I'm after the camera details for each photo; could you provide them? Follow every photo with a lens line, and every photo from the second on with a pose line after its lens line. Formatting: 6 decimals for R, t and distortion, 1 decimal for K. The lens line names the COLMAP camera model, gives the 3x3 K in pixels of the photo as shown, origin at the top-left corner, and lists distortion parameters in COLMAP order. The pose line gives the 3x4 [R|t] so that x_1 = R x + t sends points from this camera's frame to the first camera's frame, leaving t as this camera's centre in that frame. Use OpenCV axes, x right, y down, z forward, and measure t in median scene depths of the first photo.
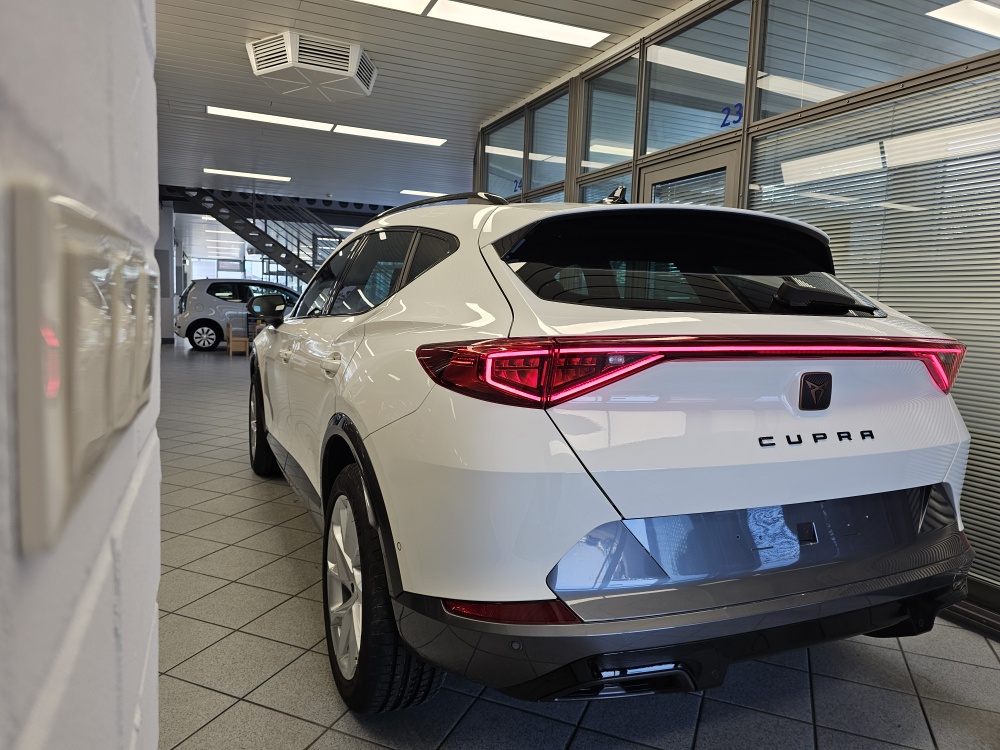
lens RADIAL K [[676.5, 0, 500.0], [0, 676.5, 375.0], [0, 0, 1]] dist [0.000146, 0.000156]
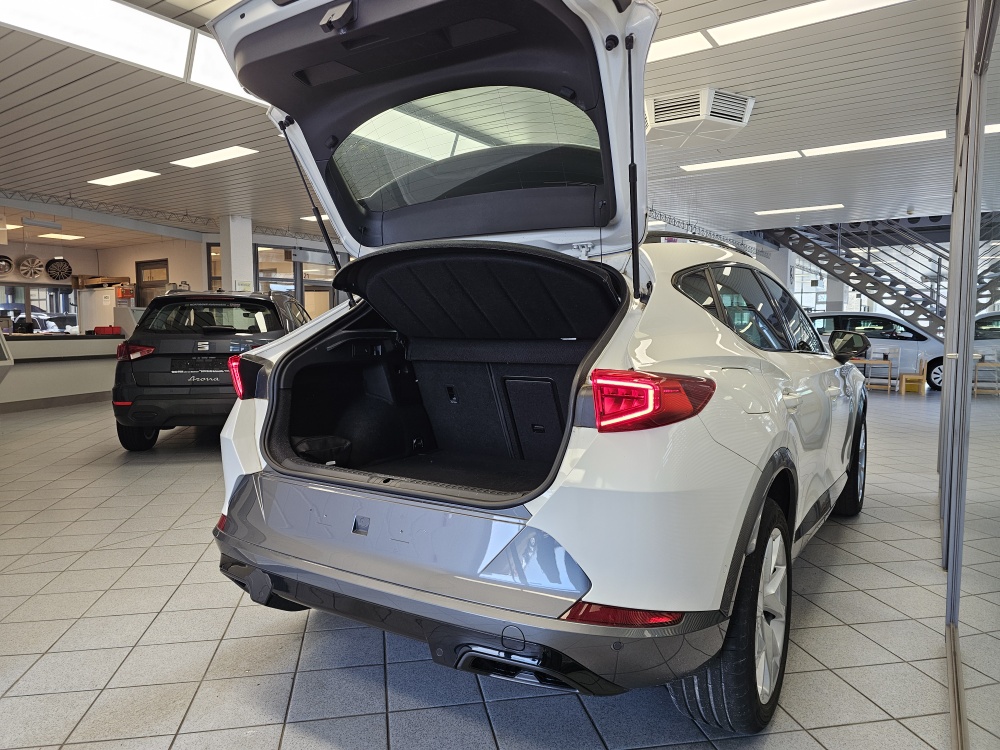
lens RADIAL K [[670.1, 0, 500.0], [0, 670.1, 375.0], [0, 0, 1]] dist [0.001219, 0.000161]
pose [[0.538328, 0.016831, -0.842567, 0.196241], [-0.062571, 0.997839, -0.020045, 0.002516], [0.840409, 0.063511, 0.538218, 0.070359]]
